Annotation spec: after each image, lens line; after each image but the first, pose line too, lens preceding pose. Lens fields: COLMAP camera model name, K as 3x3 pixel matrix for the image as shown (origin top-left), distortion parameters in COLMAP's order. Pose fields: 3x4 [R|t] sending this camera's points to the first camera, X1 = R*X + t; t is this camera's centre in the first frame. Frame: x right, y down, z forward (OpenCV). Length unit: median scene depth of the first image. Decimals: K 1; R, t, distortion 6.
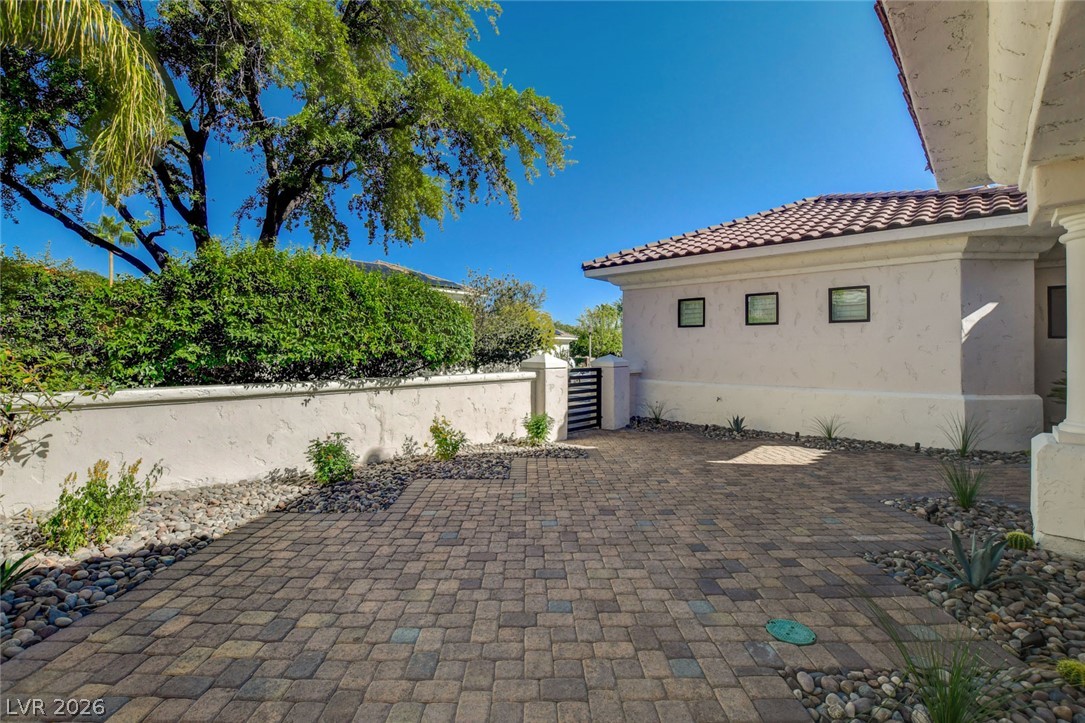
lens RADIAL K [[473.5, 0, 541.1], [0, 473.5, 352.2], [0, 0, 1]] dist [-0.015225, -0.000493]
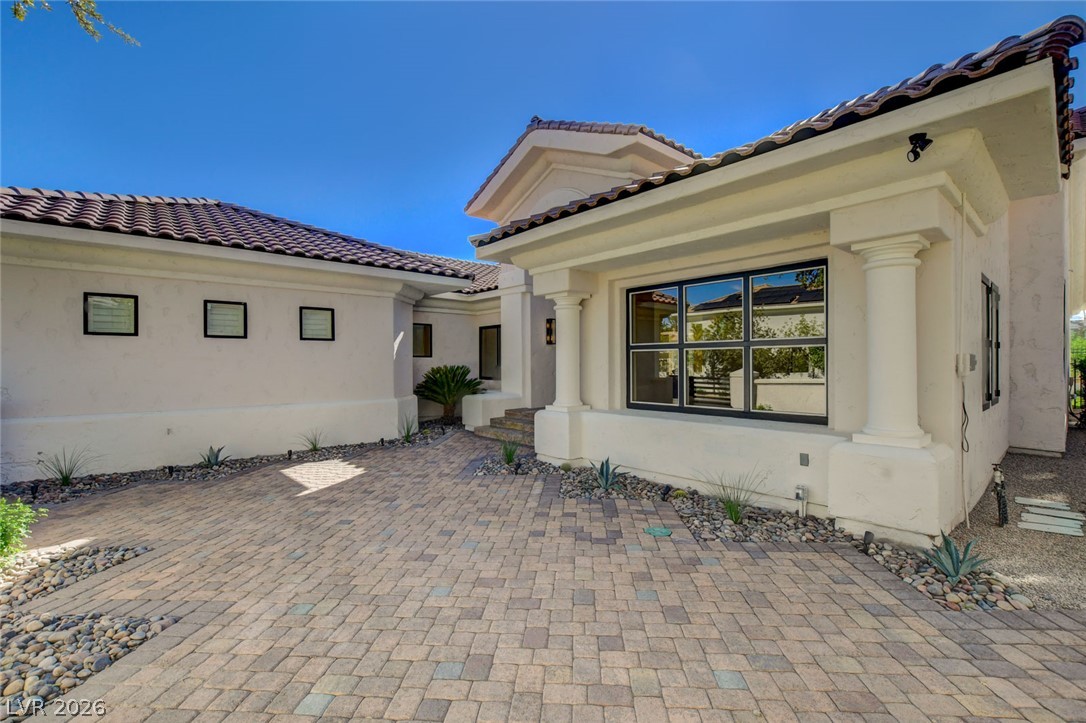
lens RADIAL K [[473.9, 0, 540.4], [0, 473.9, 367.5], [0, 0, 1]] dist [-0.015225, -0.000493]
pose [[0.101202, -0.013686, 0.994772, -0.346993], [0.010012, 0.999869, 0.012737, -0.009240], [-0.994816, 0.008671, 0.101325, 0.351904]]
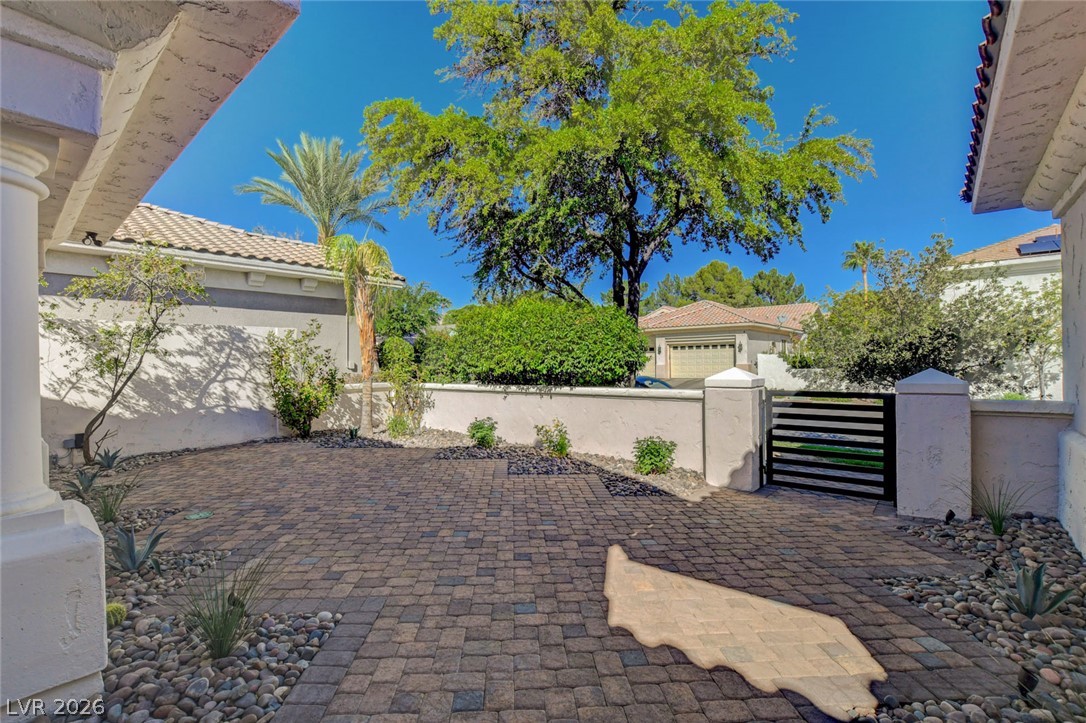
lens RADIAL K [[473.9, 0, 542.2], [0, 473.9, 362.9], [0, 0, 1]] dist [-0.015225, -0.000493]
pose [[0.047071, -0.003434, -0.998886, 0.724452], [0.011361, 0.999931, -0.002902, -0.005465], [0.998827, -0.011212, 0.047107, 0.662230]]
